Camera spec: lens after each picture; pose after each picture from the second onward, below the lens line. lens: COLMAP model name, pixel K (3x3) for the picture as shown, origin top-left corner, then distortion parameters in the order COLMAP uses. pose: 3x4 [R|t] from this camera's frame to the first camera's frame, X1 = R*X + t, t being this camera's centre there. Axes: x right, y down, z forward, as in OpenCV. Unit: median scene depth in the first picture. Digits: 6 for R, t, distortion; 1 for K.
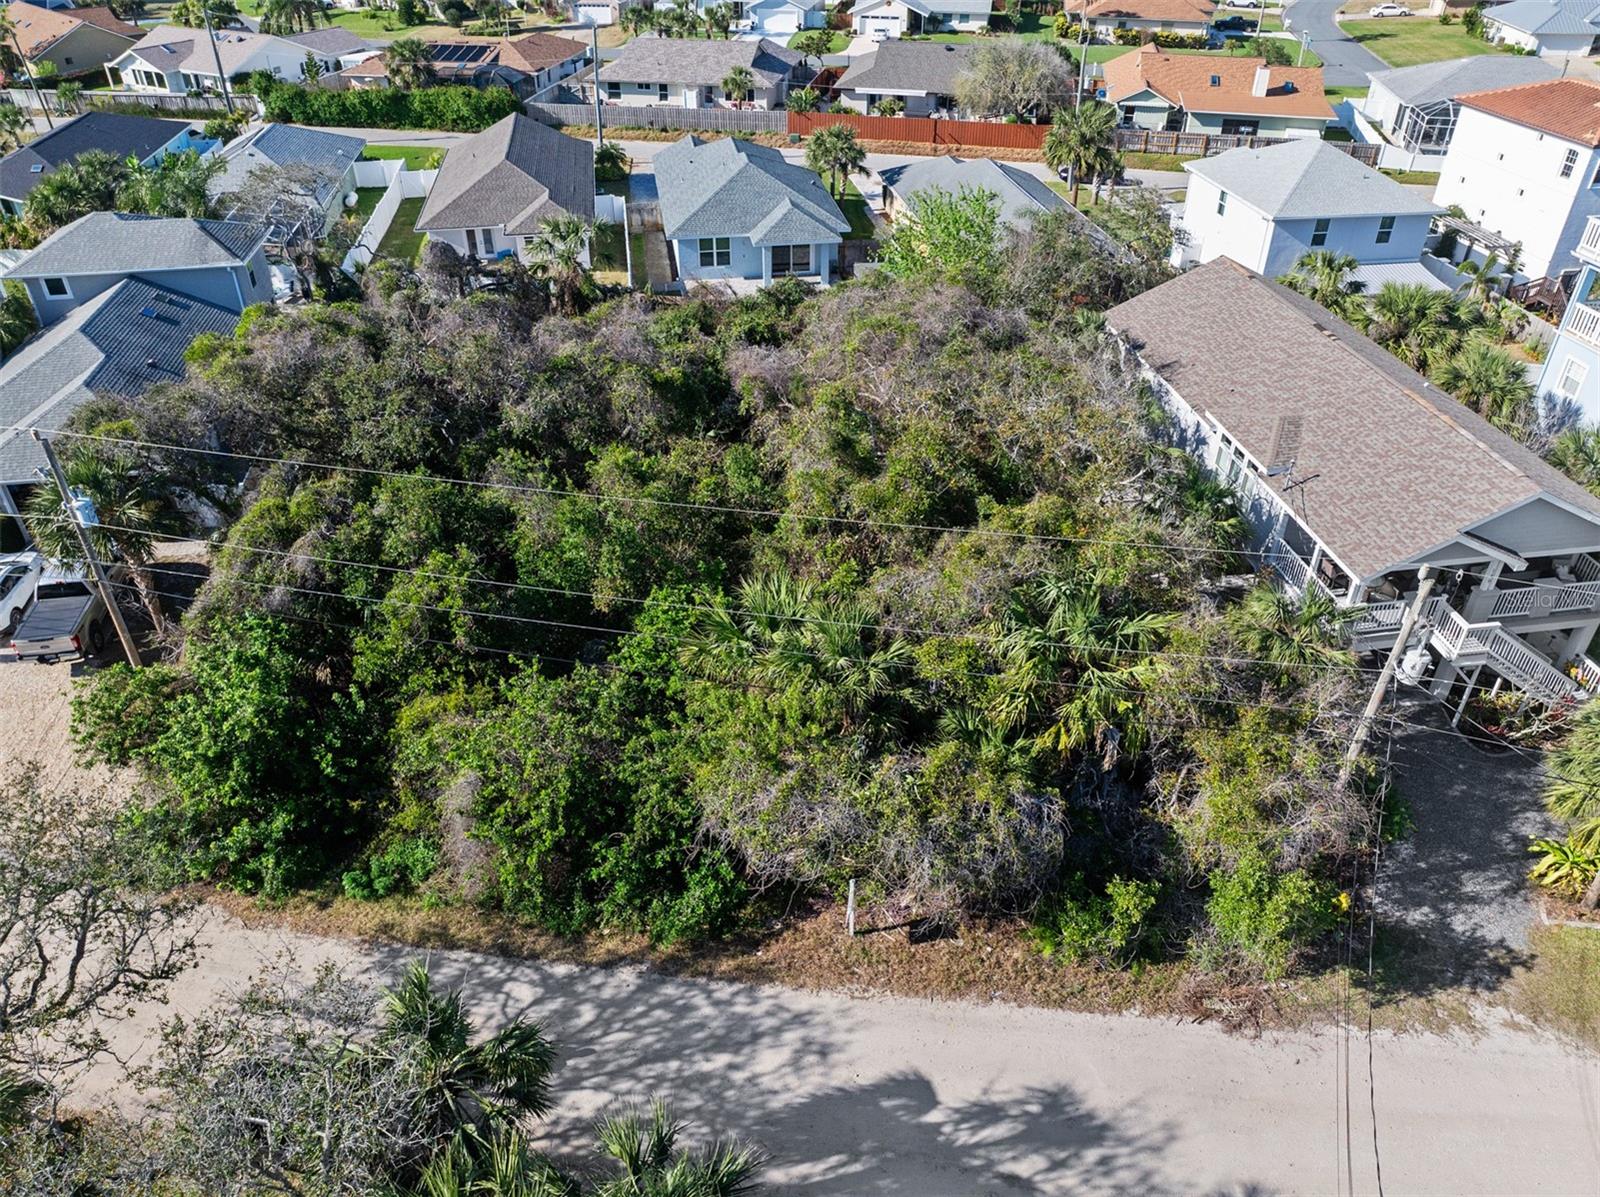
lens RADIAL K [[1121.9, 0, 800.0], [0, 1121.9, 598.5], [0, 0, 1]] dist [-0.032619, -0.000935]
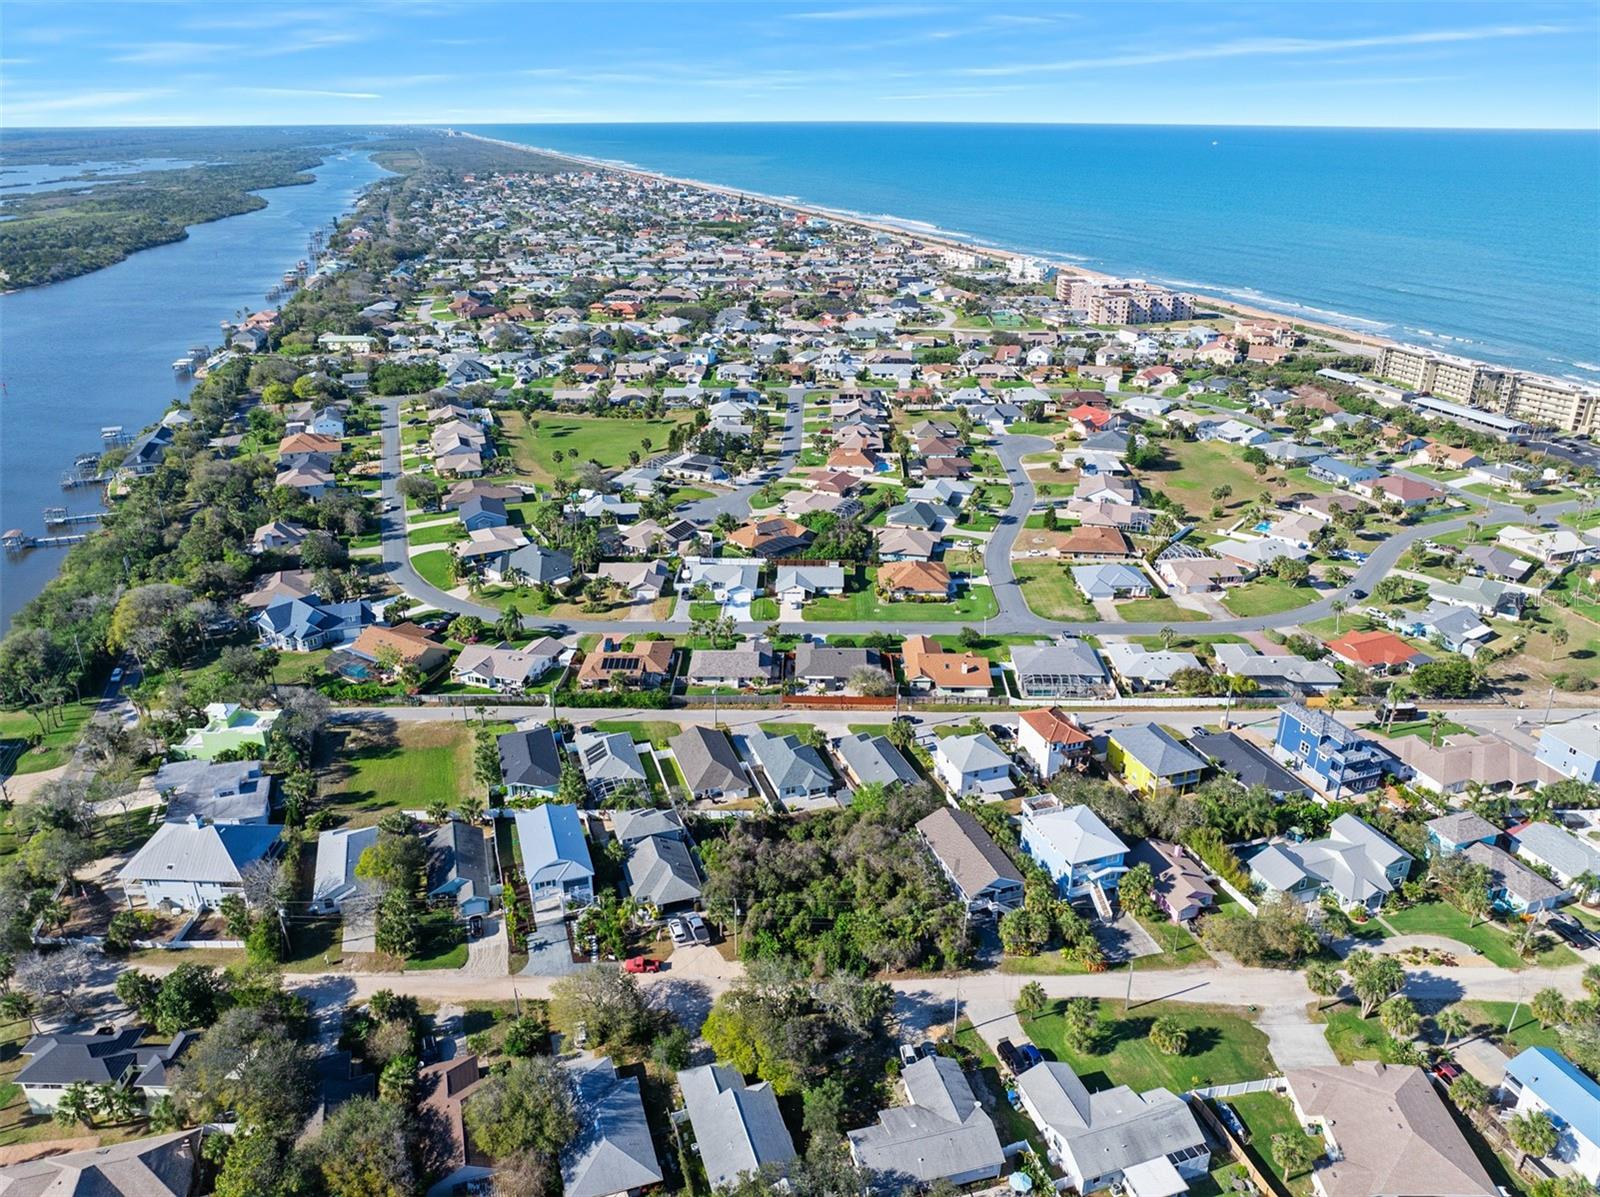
lens RADIAL K [[1122.5, 0, 806.4], [0, 1122.5, 589.7], [0, 0, 1]] dist [0.000840, -0.068285]
pose [[0.984422, -0.068209, 0.162051, -1.030702], [0.101789, 0.972612, -0.208959, -0.404151], [-0.143360, 0.222199, 0.964404, -4.376141]]
